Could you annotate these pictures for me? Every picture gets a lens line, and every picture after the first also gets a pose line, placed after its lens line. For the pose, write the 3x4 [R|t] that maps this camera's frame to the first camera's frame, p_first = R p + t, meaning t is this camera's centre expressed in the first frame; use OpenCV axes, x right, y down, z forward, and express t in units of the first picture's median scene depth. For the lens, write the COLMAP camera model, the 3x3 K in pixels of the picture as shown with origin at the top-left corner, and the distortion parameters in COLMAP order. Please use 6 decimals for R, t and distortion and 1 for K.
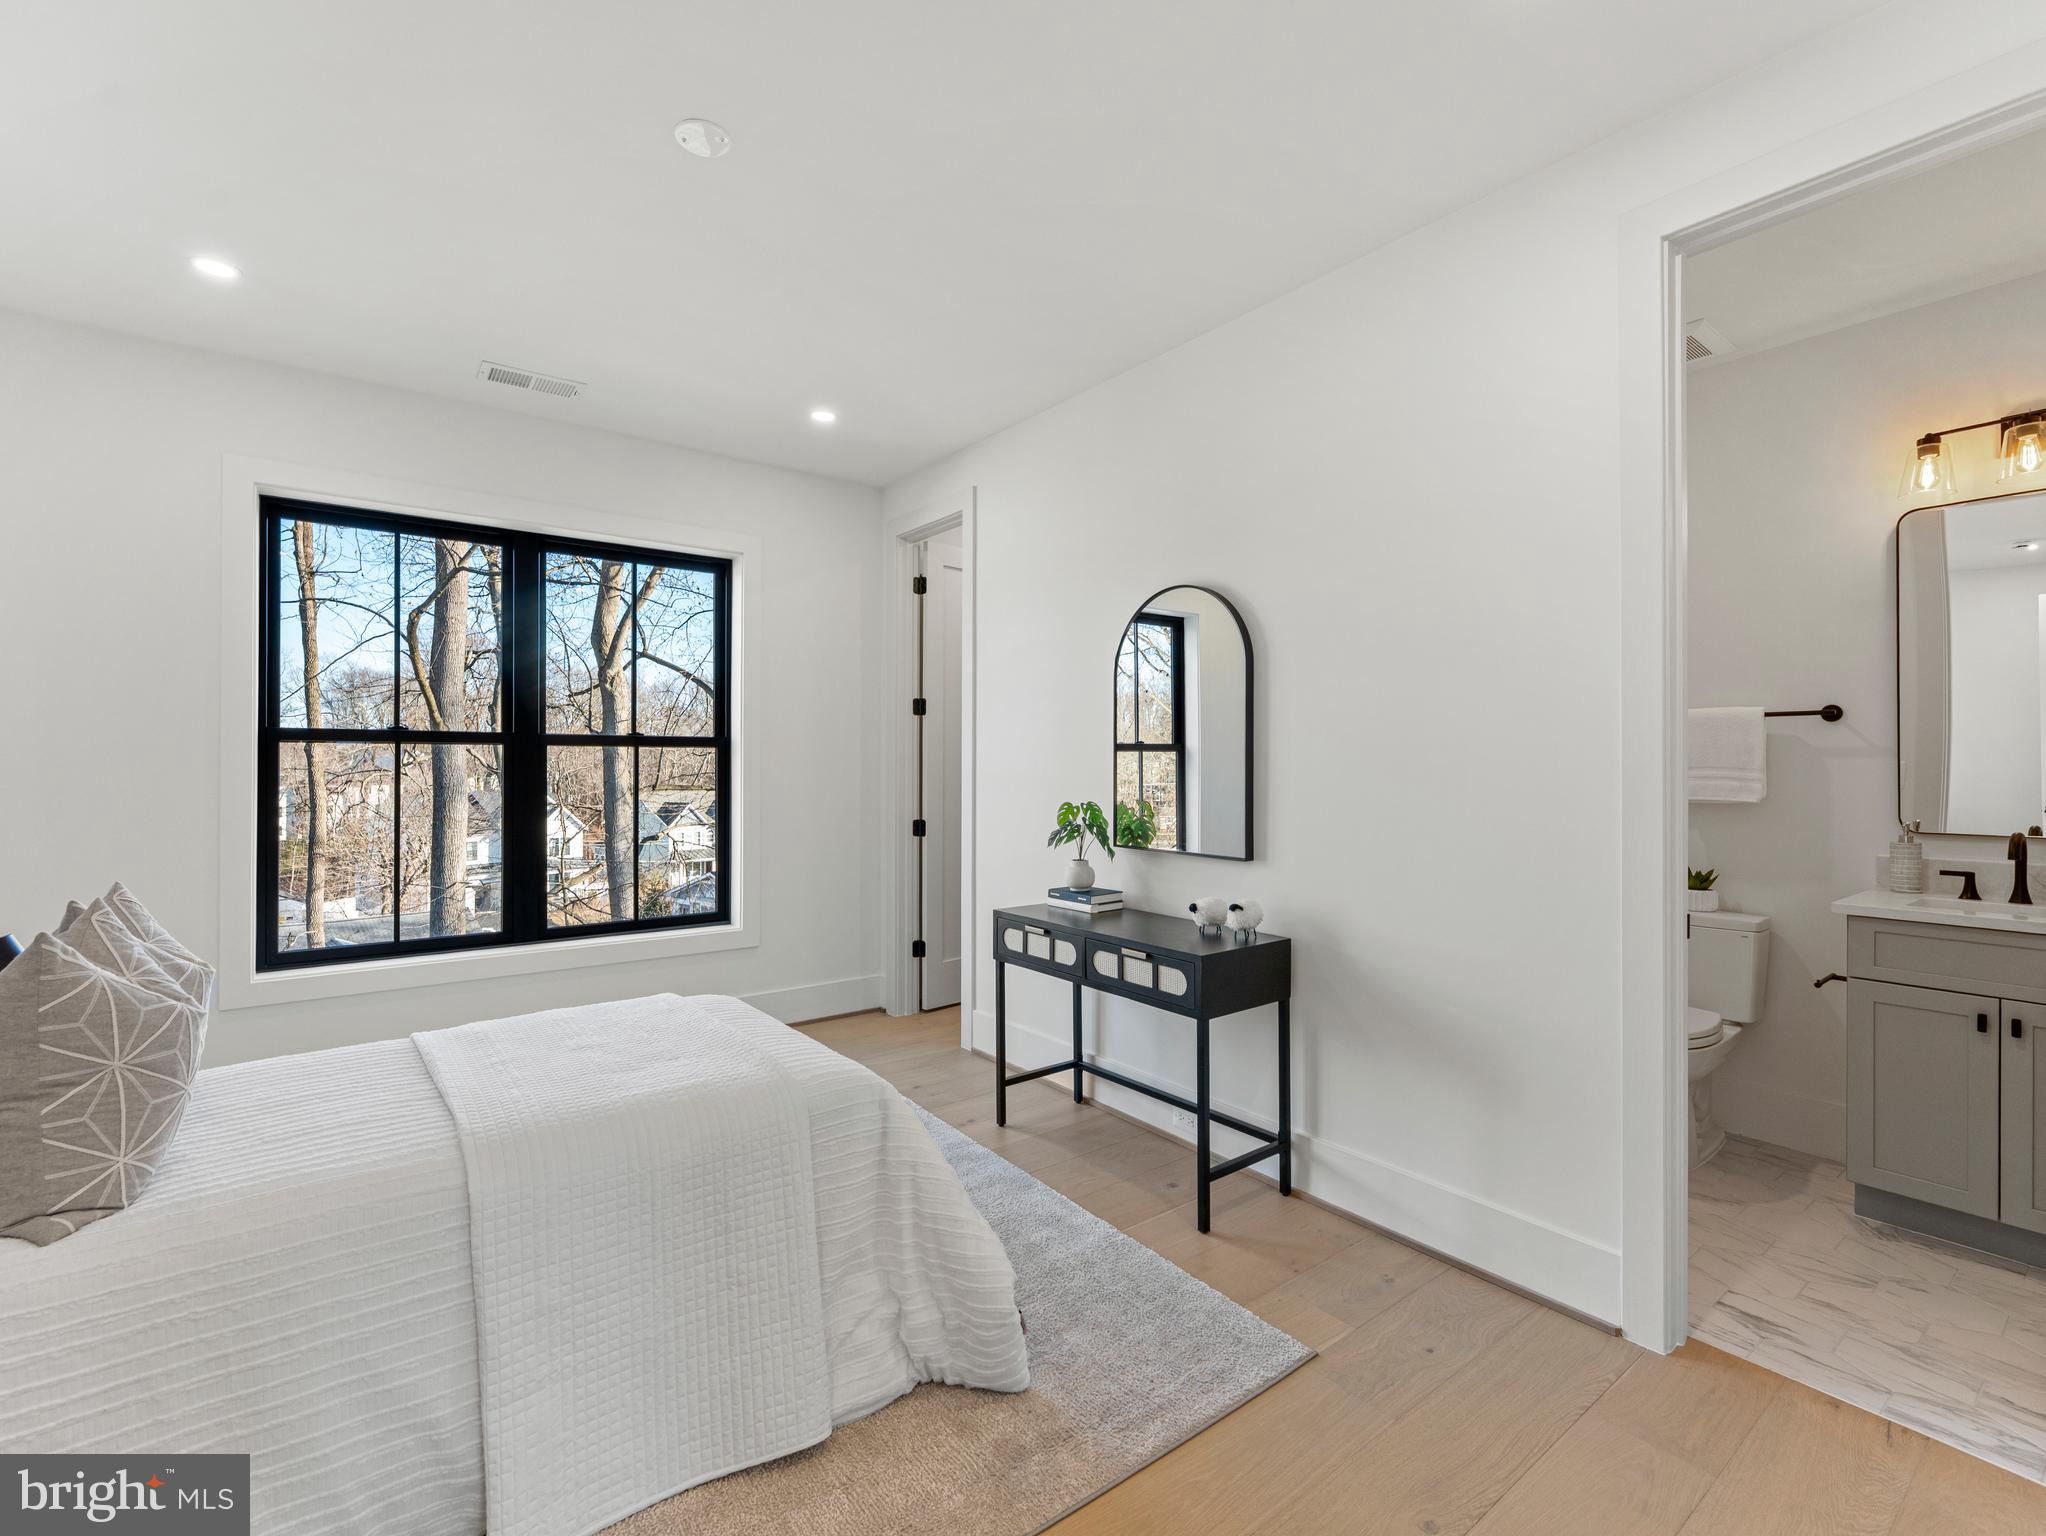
lens RADIAL K [[915.8, 0, 1023.0], [0, 915.8, 768.0], [0, 0, 1]] dist [-0.000053, 0.000019]
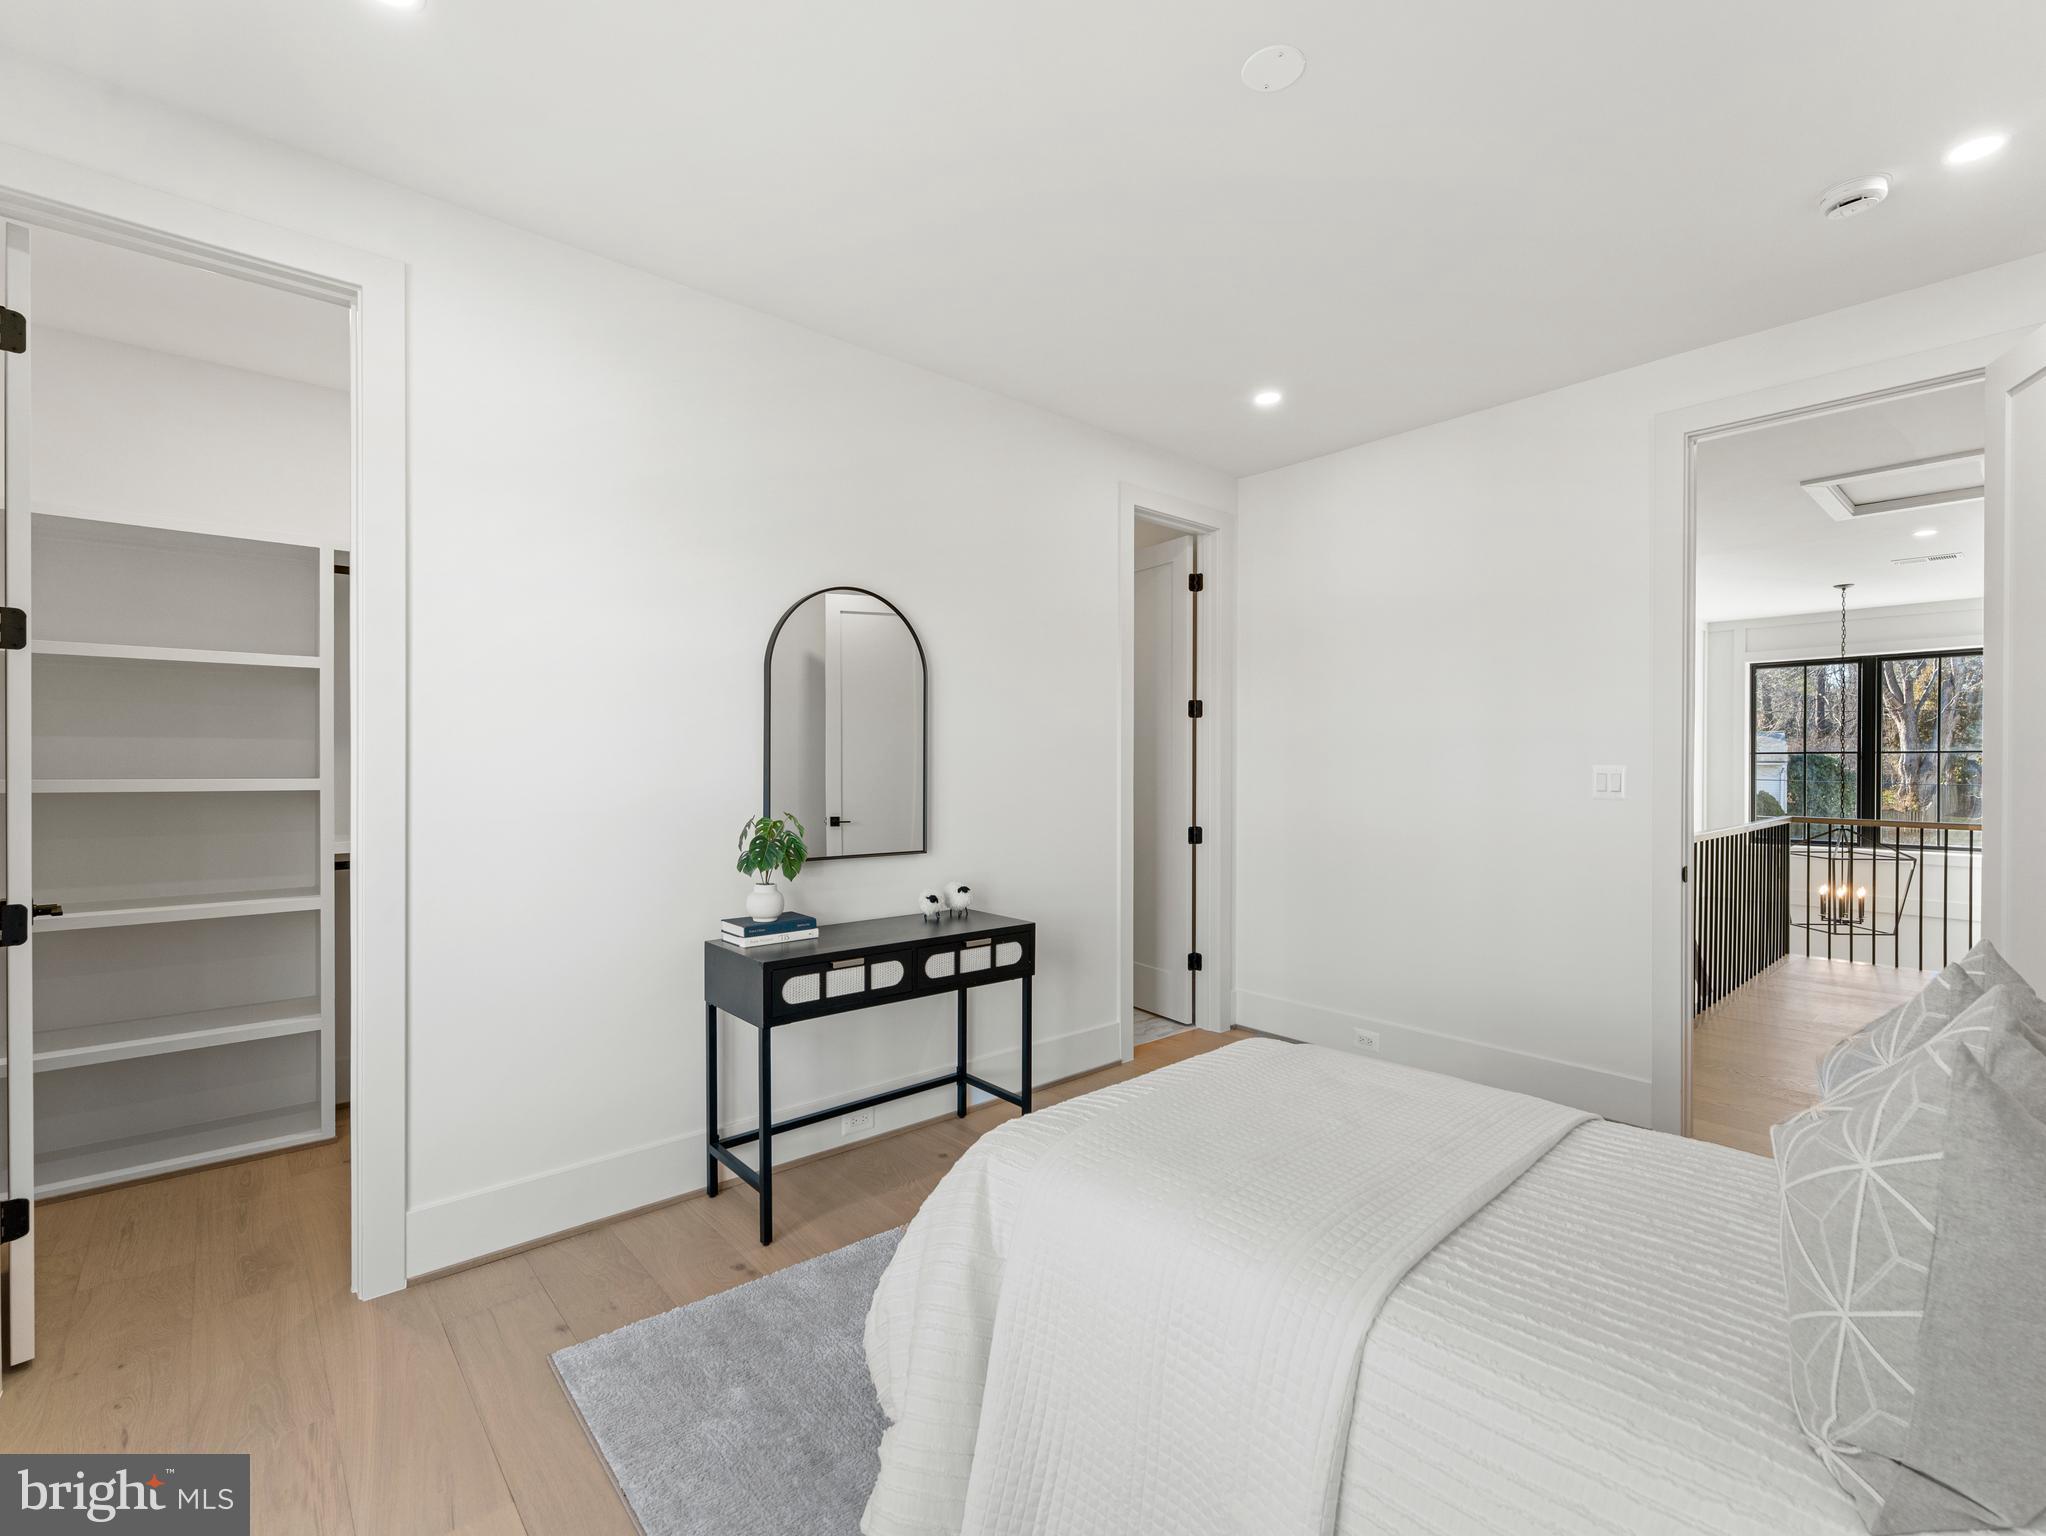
lens RADIAL K [[915.8, 0, 1023.0], [0, 915.8, 768.0], [0, 0, 1]] dist [-0.000053, 0.000019]
pose [[-0.066767, -0.005525, 0.997753, -0.900113], [-0.002714, 0.999982, 0.005355, -0.011234], [-0.997765, -0.002351, -0.066780, 0.950294]]
